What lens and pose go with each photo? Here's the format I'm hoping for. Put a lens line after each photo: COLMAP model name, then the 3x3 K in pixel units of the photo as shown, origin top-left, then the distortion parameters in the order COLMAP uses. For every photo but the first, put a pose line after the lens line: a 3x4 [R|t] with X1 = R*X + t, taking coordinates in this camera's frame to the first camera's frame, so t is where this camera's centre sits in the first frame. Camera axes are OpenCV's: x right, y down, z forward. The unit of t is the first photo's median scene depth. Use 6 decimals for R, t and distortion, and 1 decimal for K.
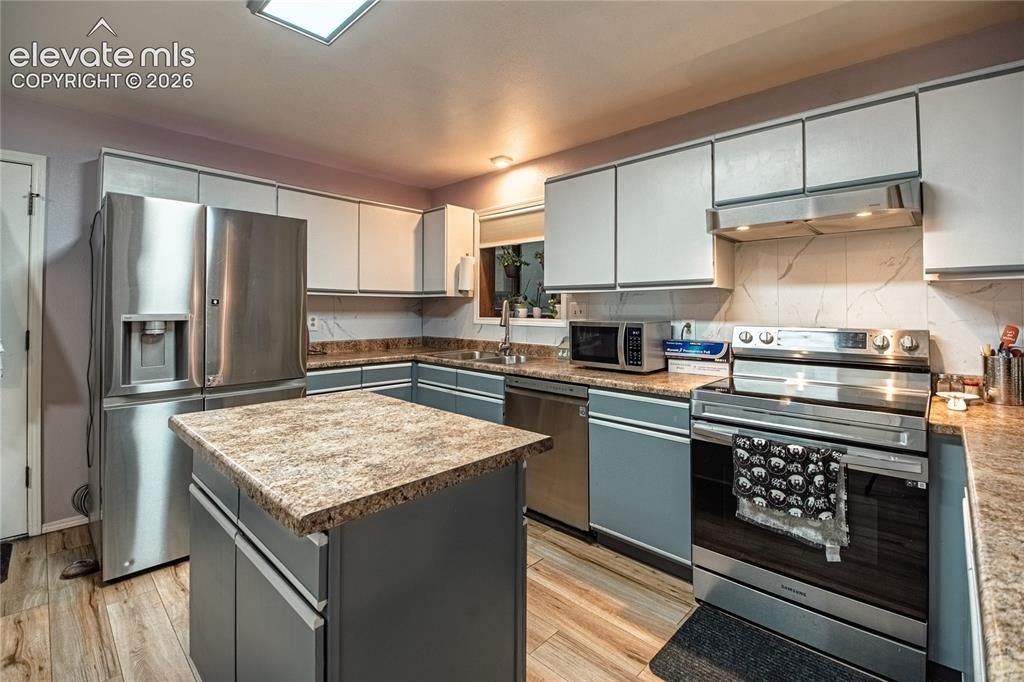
lens RADIAL K [[461.6, 0, 508.9], [0, 461.6, 305.9], [0, 0, 1]] dist [-0.021412, -0.001204]
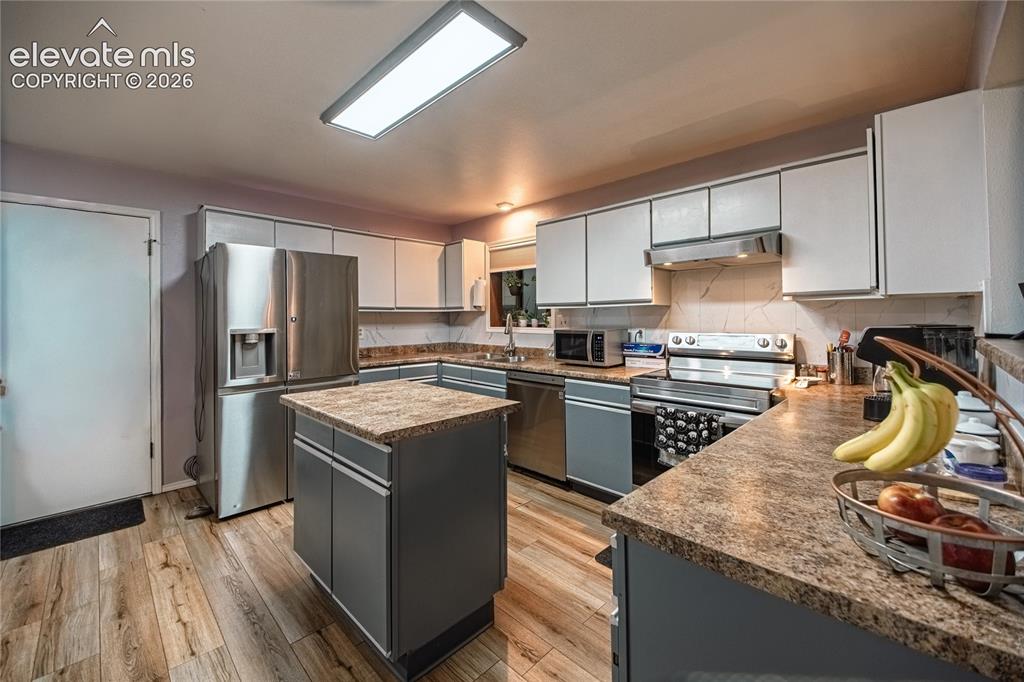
lens RADIAL K [[416.8, 0, 529.8], [0, 416.8, 316.6], [0, 0, 1]] dist [-0.011387, -0.000066]
pose [[0.999896, -0.011160, 0.009129, 0.060918], [0.011099, 0.999916, 0.006713, -0.017184], [-0.009203, -0.006611, 0.999936, -0.264641]]
